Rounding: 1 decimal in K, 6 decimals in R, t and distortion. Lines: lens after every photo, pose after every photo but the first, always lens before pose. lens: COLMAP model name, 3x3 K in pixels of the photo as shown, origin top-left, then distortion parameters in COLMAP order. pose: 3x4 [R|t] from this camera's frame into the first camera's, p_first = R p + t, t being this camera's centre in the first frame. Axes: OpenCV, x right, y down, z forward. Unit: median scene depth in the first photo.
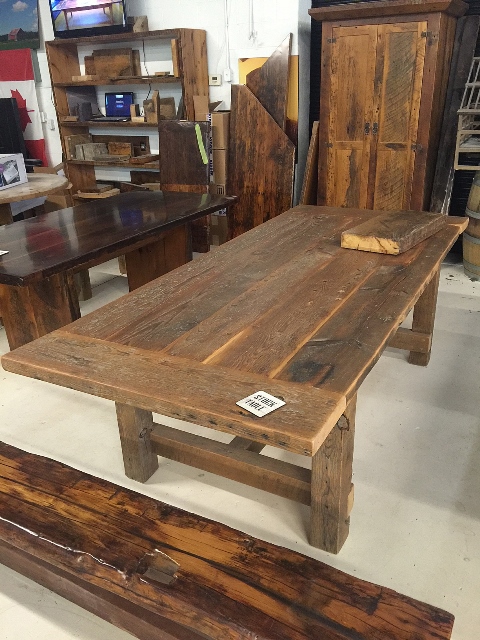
lens RADIAL K [[541.6, 0, 240.0], [0, 541.6, 320.0], [0, 0, 1]] dist [0.096278, -0.152435]
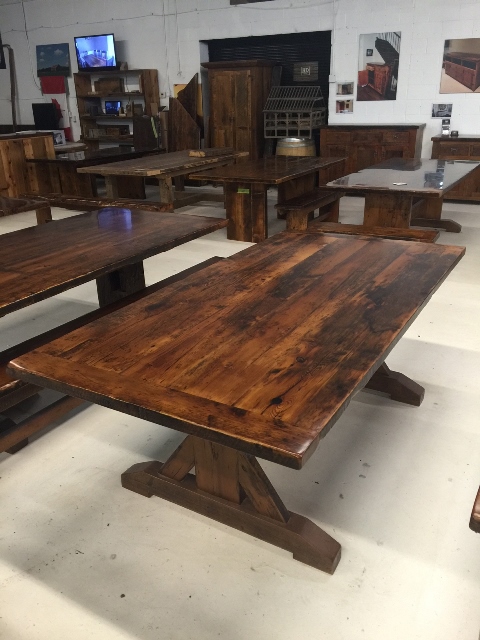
lens RADIAL K [[541.6, 0, 240.0], [0, 541.6, 320.0], [0, 0, 1]] dist [0.096278, -0.152435]
pose [[0.999950, 0.009739, 0.002100, 0.239011], [-0.009697, 0.999773, -0.018980, 0.401155], [-0.002284, 0.018959, 0.999818, -0.946729]]
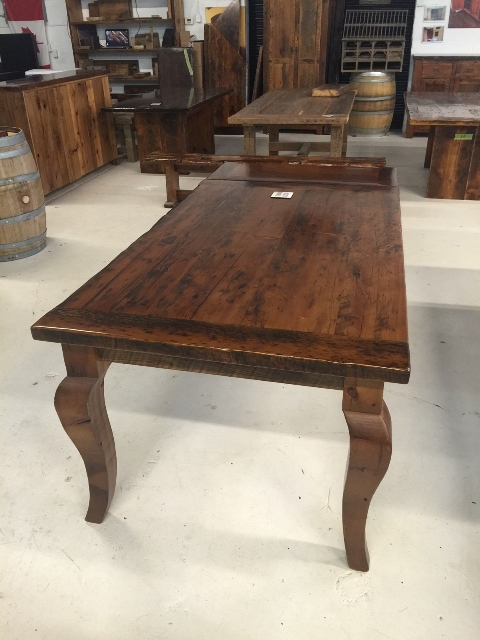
lens RADIAL K [[541.6, 0, 240.0], [0, 541.6, 320.0], [0, 0, 1]] dist [0.096278, -0.152435]
pose [[0.961206, -0.118941, 0.248868, -0.411934], [0.099766, 0.991082, 0.088340, 0.293639], [-0.257156, -0.060085, 0.964500, -0.621457]]
